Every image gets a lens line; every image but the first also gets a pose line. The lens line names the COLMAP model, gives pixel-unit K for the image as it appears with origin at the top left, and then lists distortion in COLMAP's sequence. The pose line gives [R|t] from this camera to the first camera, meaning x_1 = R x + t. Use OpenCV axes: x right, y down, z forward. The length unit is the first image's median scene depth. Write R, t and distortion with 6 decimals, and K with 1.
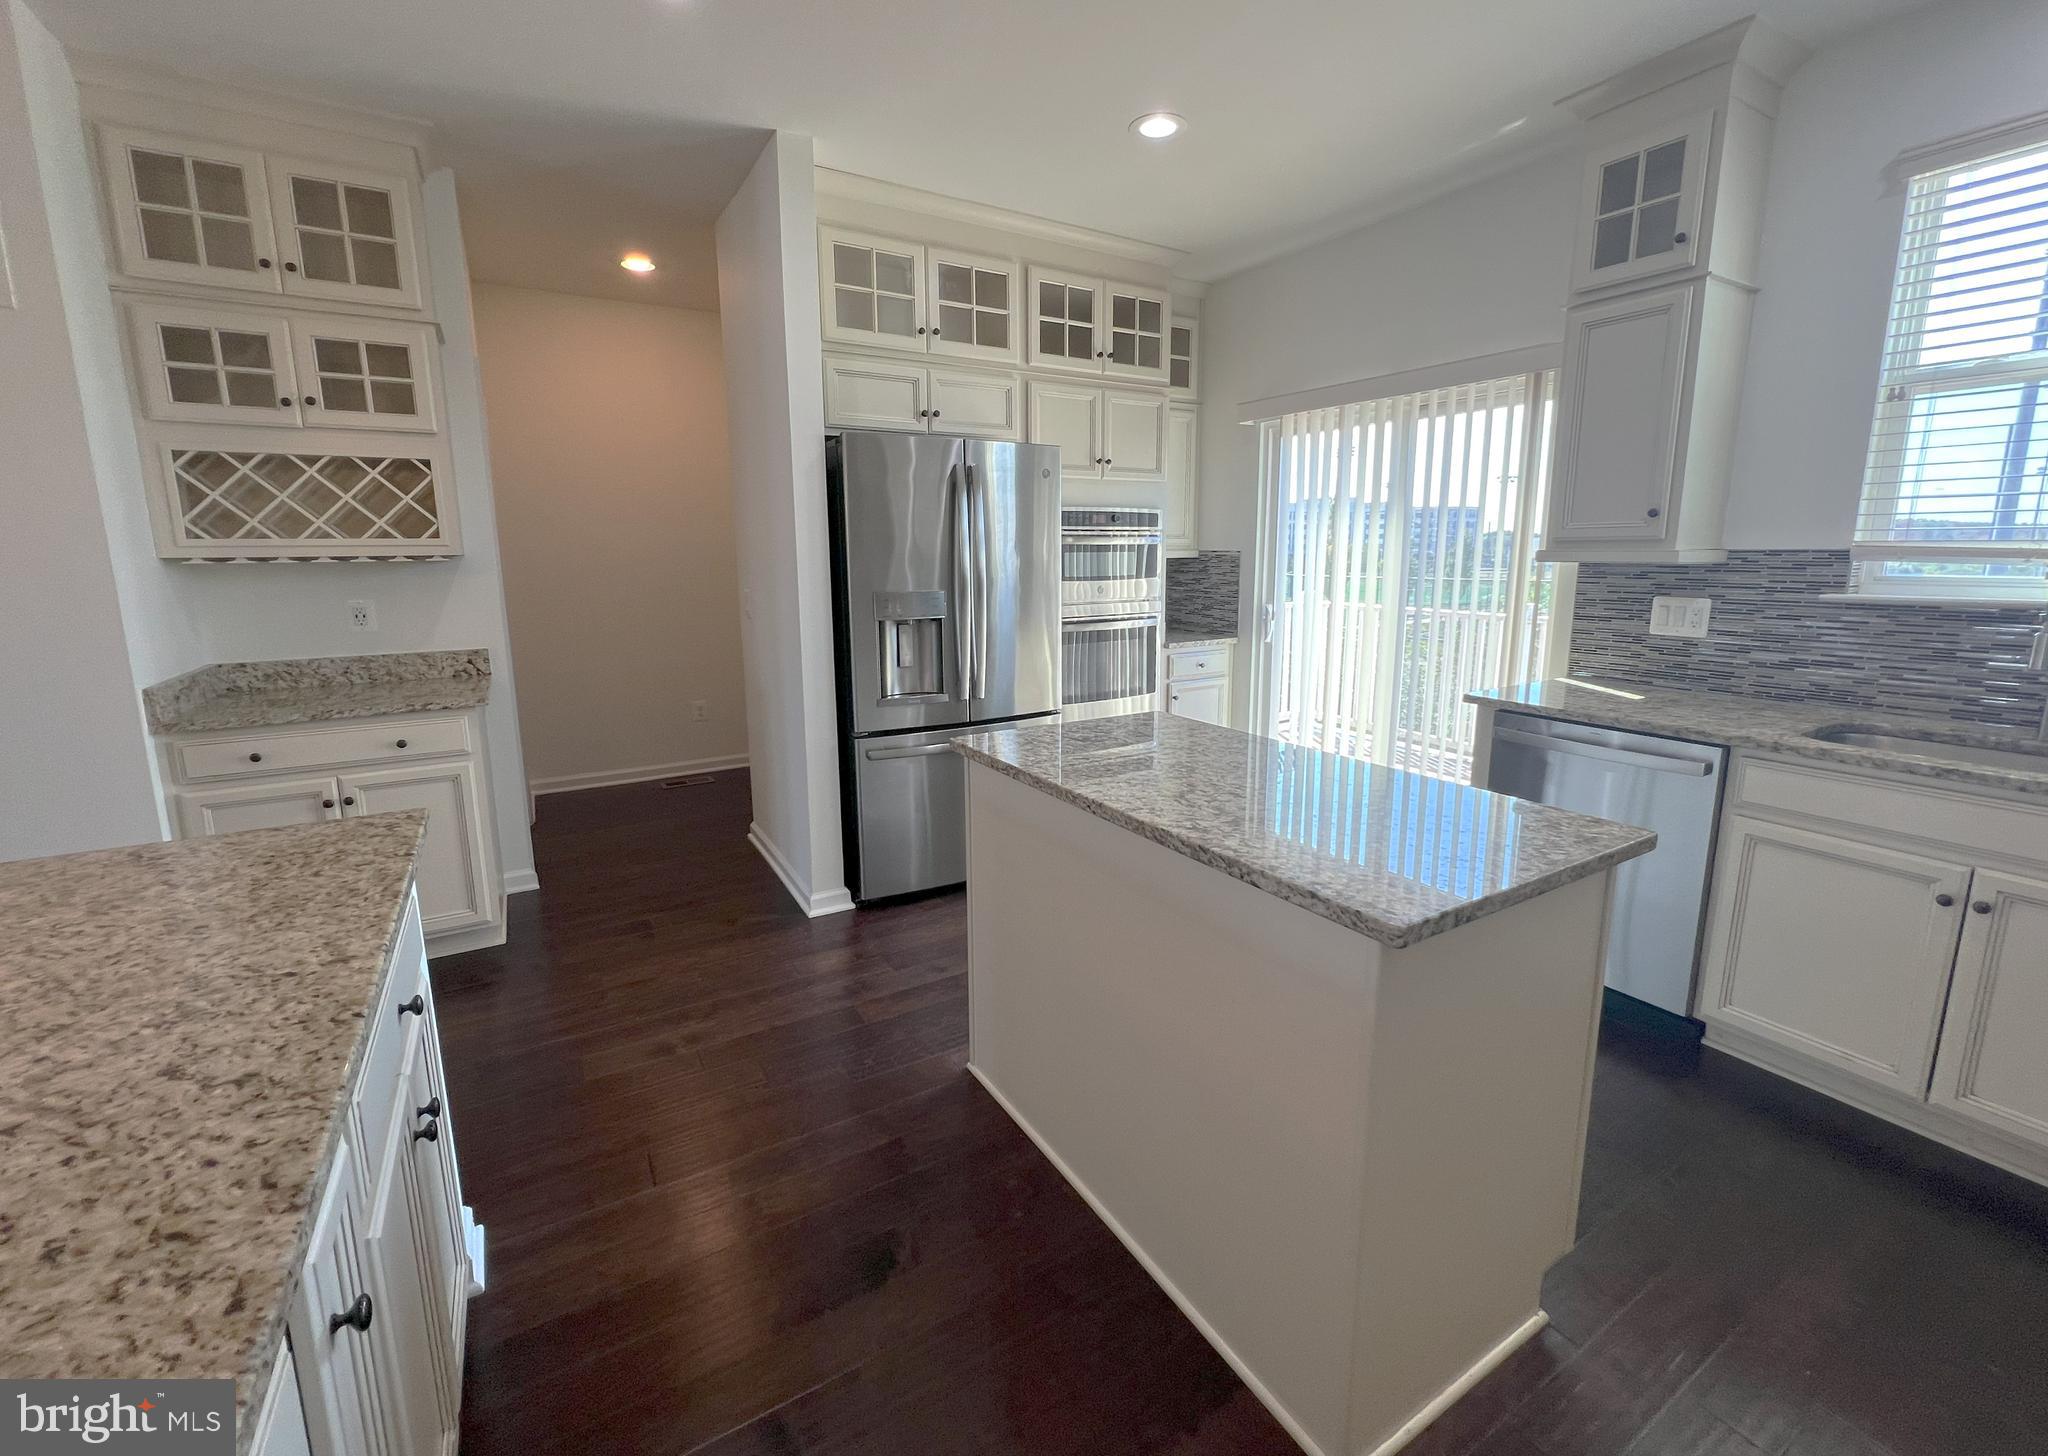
lens RADIAL K [[834.8, 0, 994.9], [0, 834.8, 694.0], [0, 0, 1]] dist [0.000421, -0.000002]
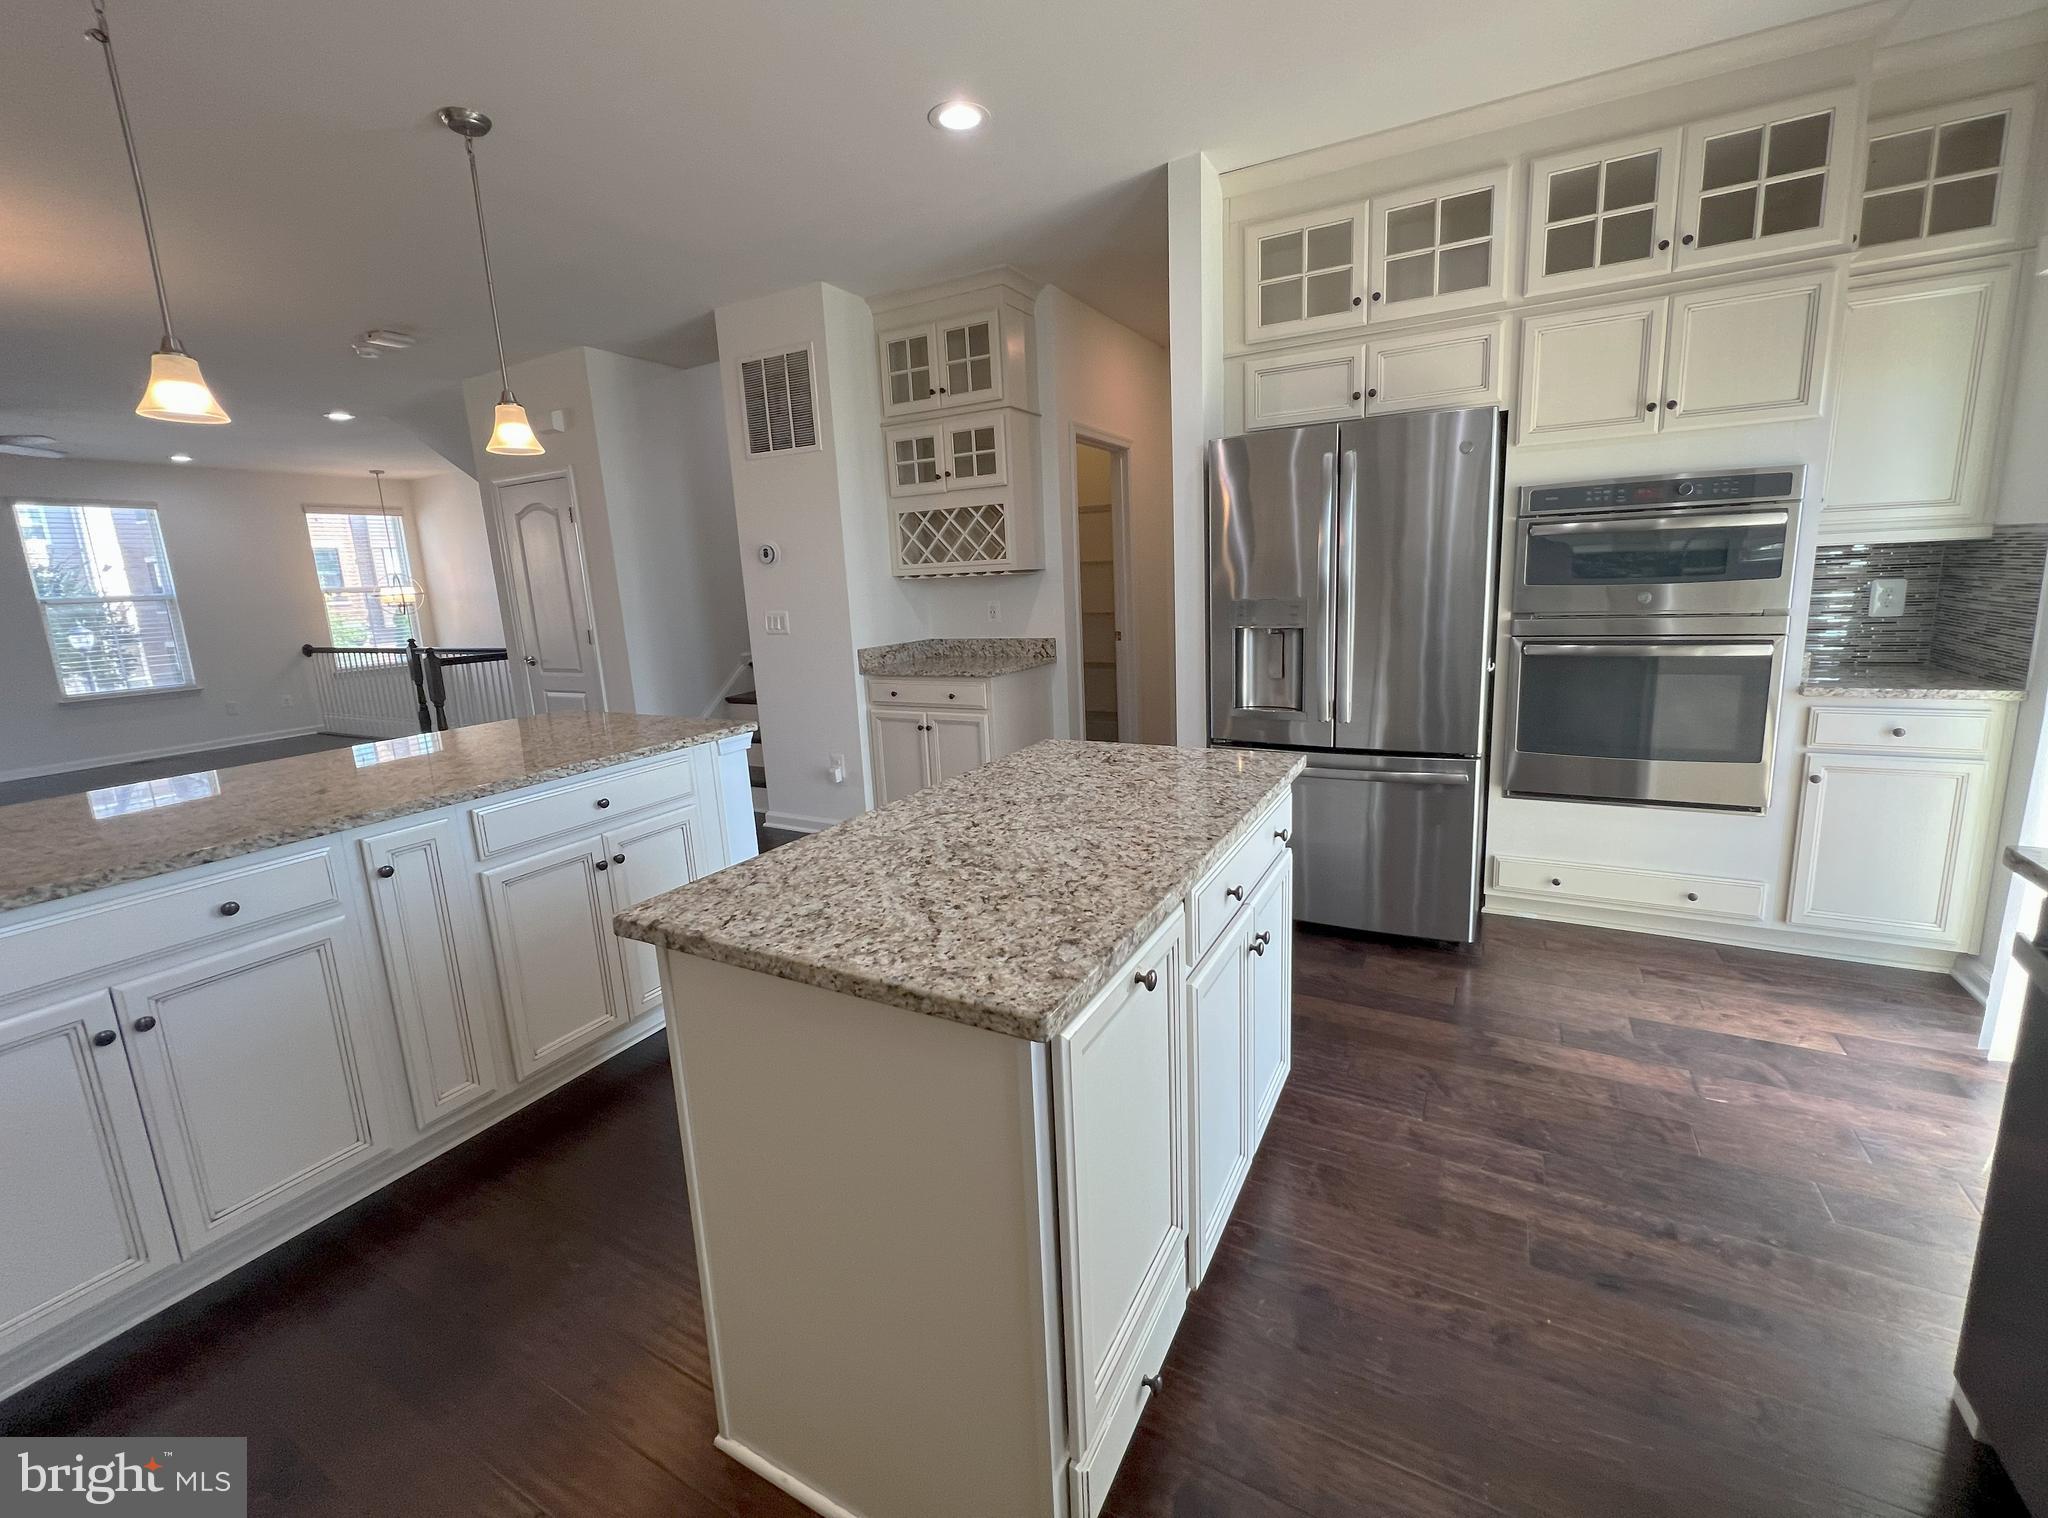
lens RADIAL K [[822.7, 0, 1056.7], [0, 822.7, 725.0], [0, 0, 1]] dist [0.000631, -0.000054]
pose [[0.536786, 0.137541, -0.832432, 0.616796], [-0.104020, 0.989885, 0.096480, -0.051130], [0.837281, 0.034801, 0.545664, 0.325334]]
